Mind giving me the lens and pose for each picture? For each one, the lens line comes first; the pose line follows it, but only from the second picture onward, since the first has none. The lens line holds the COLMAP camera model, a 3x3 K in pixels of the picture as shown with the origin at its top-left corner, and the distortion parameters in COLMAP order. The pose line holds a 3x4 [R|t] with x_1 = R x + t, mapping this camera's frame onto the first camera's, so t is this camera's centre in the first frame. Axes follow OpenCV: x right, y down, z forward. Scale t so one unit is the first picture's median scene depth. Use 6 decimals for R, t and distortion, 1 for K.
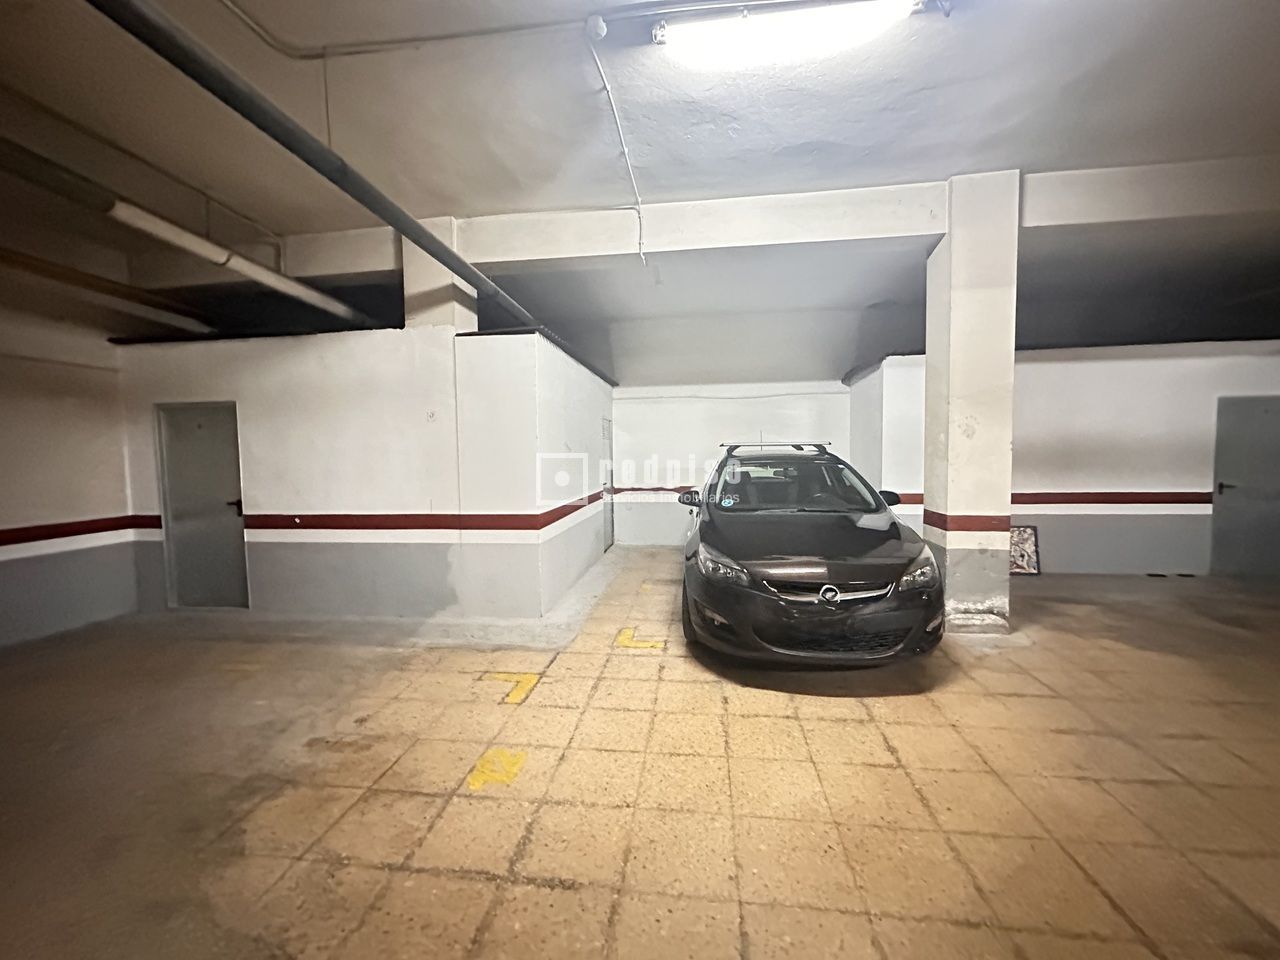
lens RADIAL K [[512.5, 0, 641.2], [0, 512.5, 482.2], [0, 0, 1]] dist [-0.000640, -0.000011]
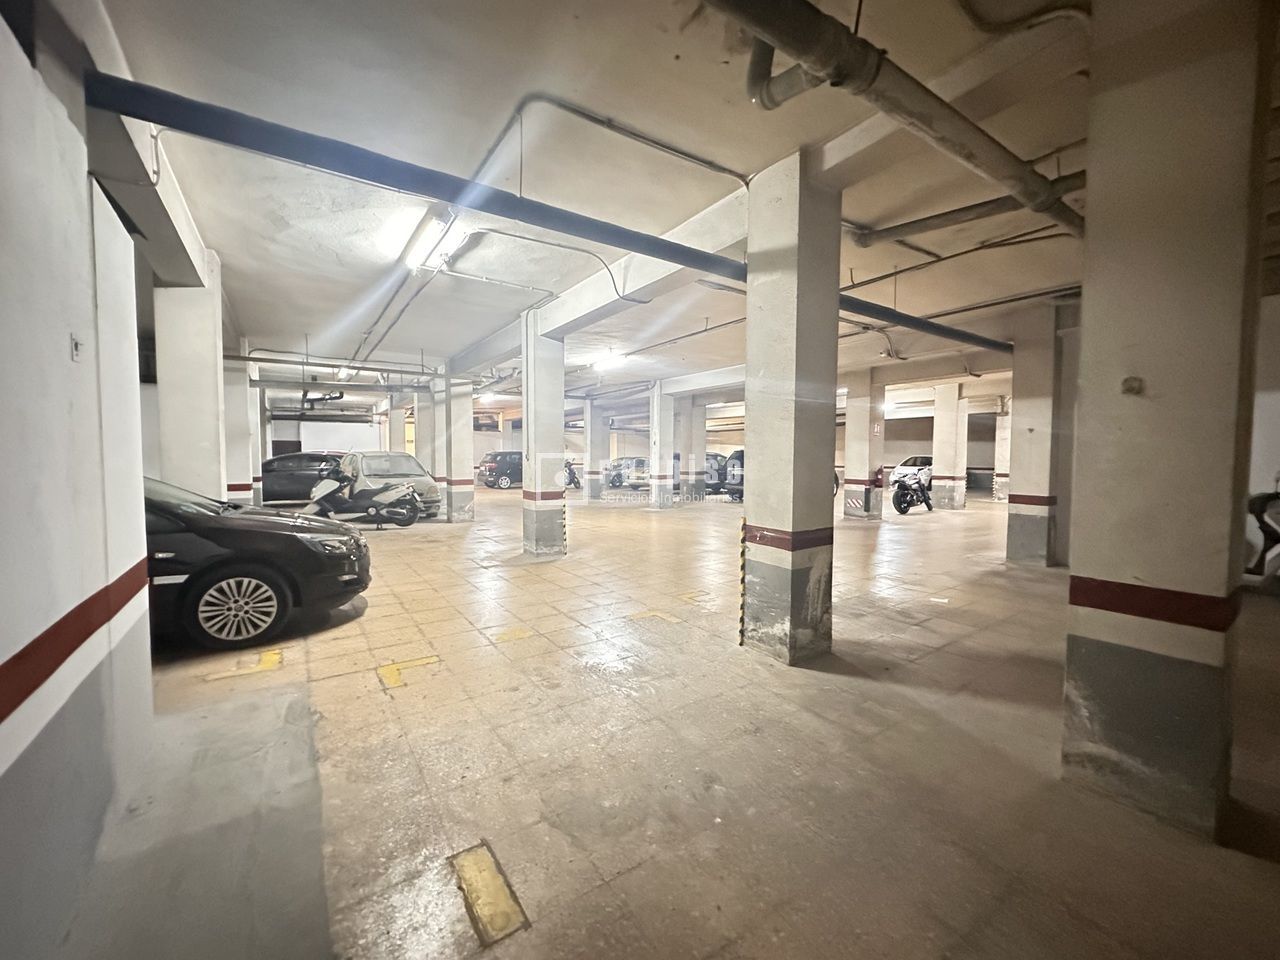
lens RADIAL K [[512.5, 0, 636.6], [0, 512.5, 477.4], [0, 0, 1]] dist [-0.000640, -0.000011]
pose [[-0.659635, -0.021408, 0.751281, -1.292676], [0.050531, 0.996069, 0.072750, -0.052790], [-0.749885, 0.085952, -0.655961, 1.241692]]
